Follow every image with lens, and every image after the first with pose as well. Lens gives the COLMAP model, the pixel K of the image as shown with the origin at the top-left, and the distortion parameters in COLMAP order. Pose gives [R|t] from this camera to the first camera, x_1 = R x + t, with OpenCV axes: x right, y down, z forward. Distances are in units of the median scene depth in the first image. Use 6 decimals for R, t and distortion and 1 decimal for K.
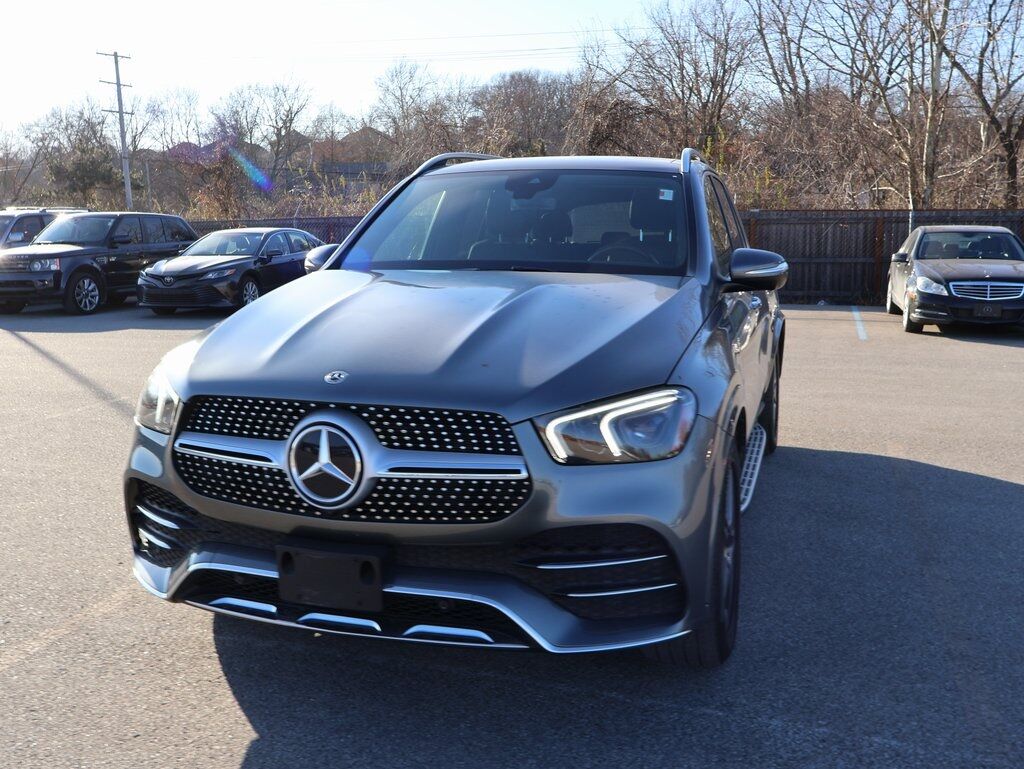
lens RADIAL K [[1001.6, 0, 510.8], [0, 1001.6, 392.2], [0, 0, 1]] dist [0.003069, 0.000000]
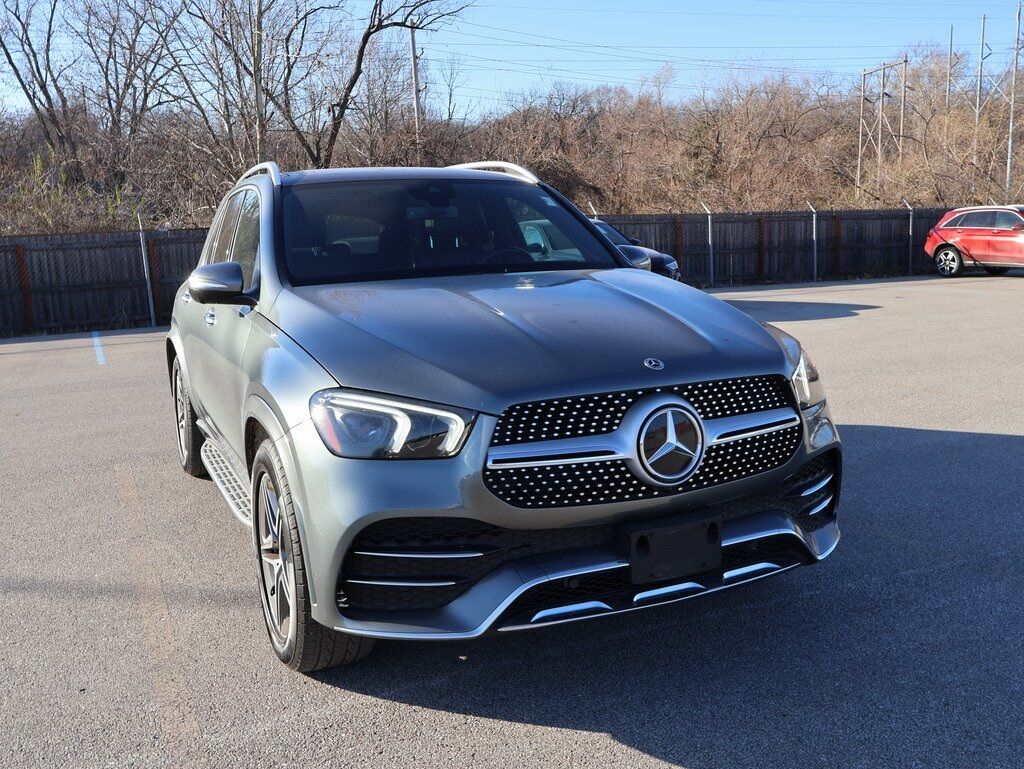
lens RADIAL K [[1001.6, 0, 539.2], [0, 1001.6, 386.8], [0, 0, 1]] dist [0.003069, 0.000000]
pose [[0.706140, -0.128669, 0.696283, -0.997182], [0.147865, 0.988467, 0.032704, -0.043152], [-0.692461, 0.079862, 0.717022, 0.314629]]
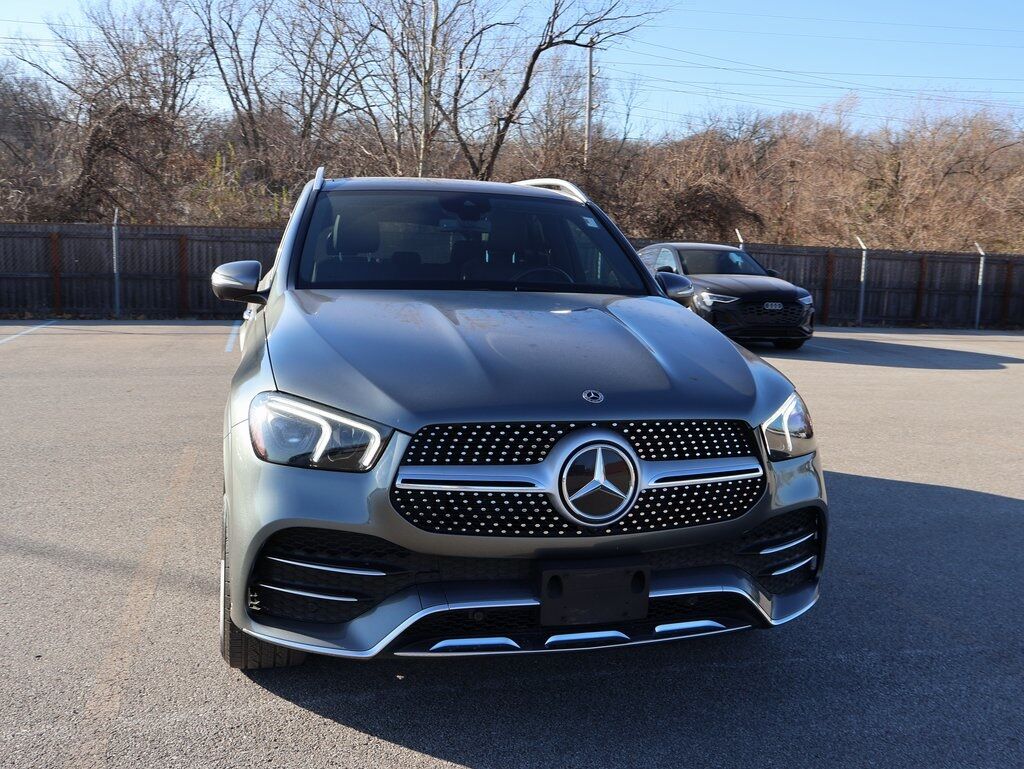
lens RADIAL K [[1001.6, 0, 528.0], [0, 1001.6, 393.3], [0, 0, 1]] dist [0.003069, 0.000000]
pose [[0.824103, -0.049855, 0.564242, -0.790490], [0.058522, 0.998282, 0.002731, -0.024274], [-0.563409, 0.030770, 0.825605, 0.194076]]
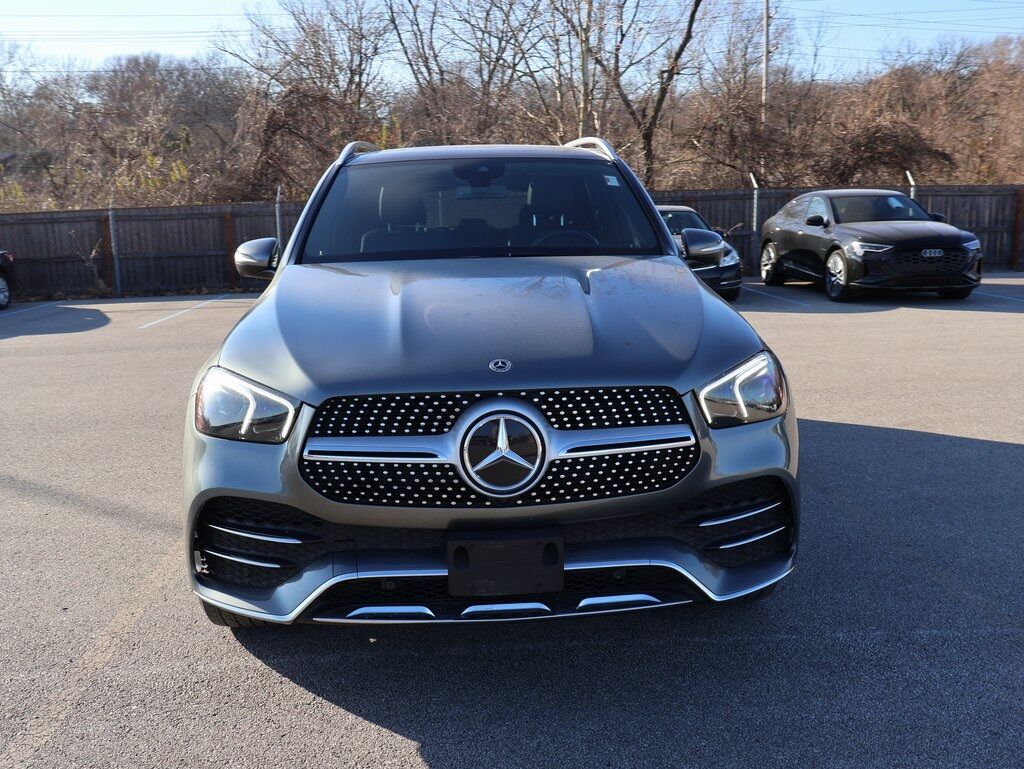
lens RADIAL K [[1001.6, 0, 519.1], [0, 1001.6, 384.4], [0, 0, 1]] dist [0.003069, 0.000000]
pose [[0.920790, -0.081748, 0.381396, -0.531520], [0.080022, 0.996584, 0.020415, -0.014709], [-0.381763, 0.011722, 0.924186, 0.067454]]
